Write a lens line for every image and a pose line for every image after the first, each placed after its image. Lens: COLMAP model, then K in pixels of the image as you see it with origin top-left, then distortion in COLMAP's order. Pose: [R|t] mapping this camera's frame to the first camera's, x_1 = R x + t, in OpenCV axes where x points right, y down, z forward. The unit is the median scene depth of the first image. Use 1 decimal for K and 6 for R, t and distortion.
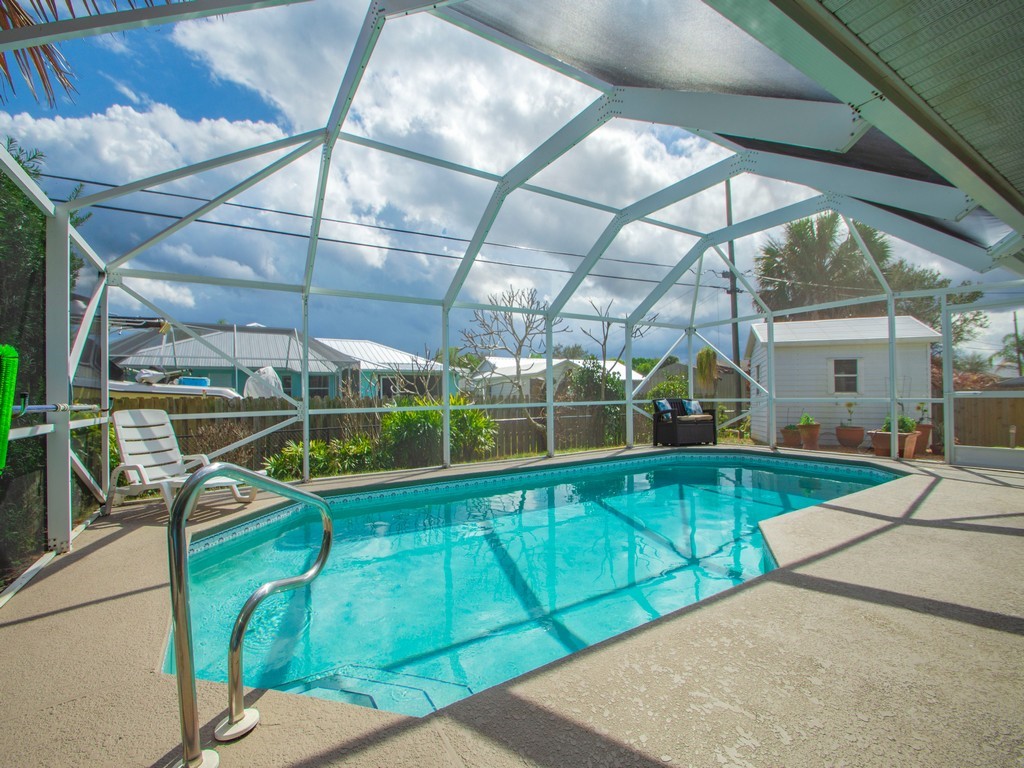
lens RADIAL K [[457.4, 0, 503.7], [0, 457.4, 387.2], [0, 0, 1]] dist [0.001862, 0.000707]
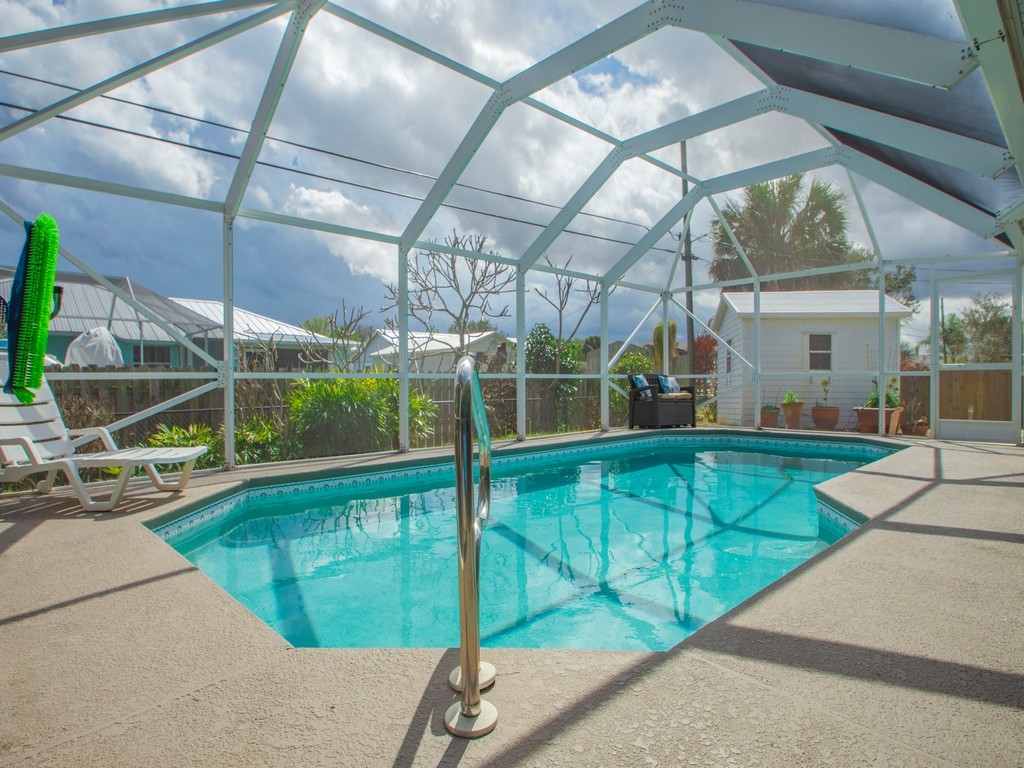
lens RADIAL K [[582.5, 0, 507.3], [0, 582.5, 387.9], [0, 0, 1]] dist [-0.002412, -0.000759]
pose [[0.976175, 0.007901, 0.216841, -0.131909], [-0.012860, 0.999687, 0.021468, 0.032464], [-0.216603, -0.023745, 0.975971, -0.007058]]
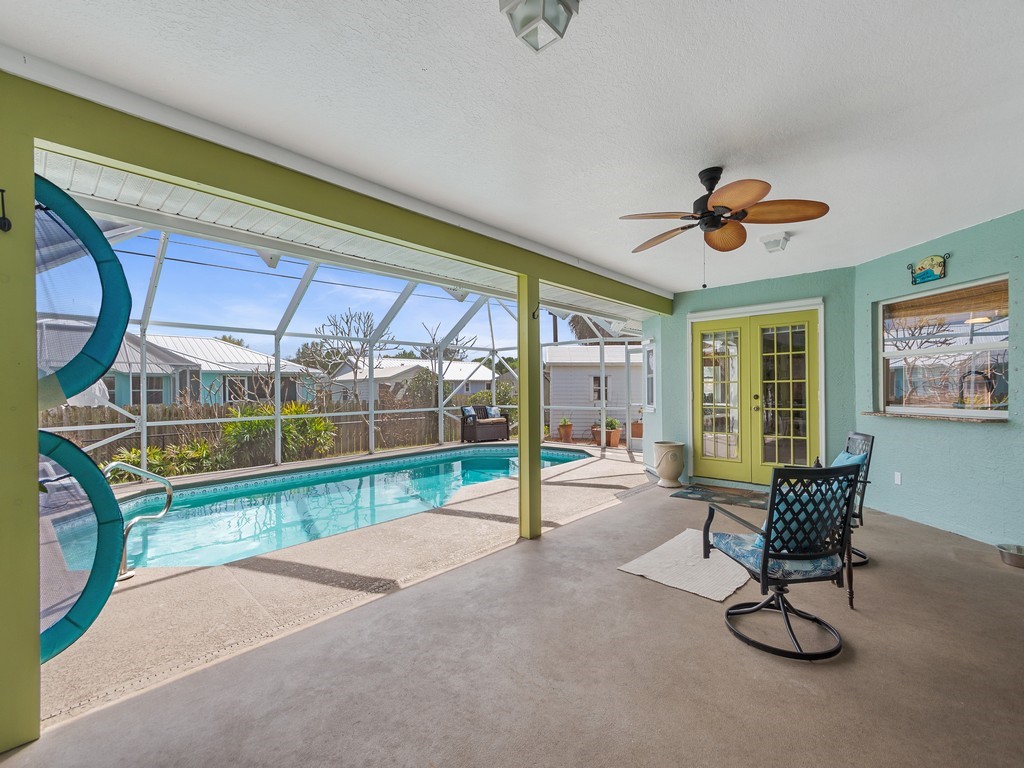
lens RADIAL K [[457.4, 0, 521.1], [0, 457.4, 390.1], [0, 0, 1]] dist [0.001862, 0.000707]
pose [[0.954985, 0.004858, 0.296613, 0.105218], [-0.009873, 0.999832, 0.015412, -0.043087], [-0.296489, -0.017646, 0.954873, -0.295327]]
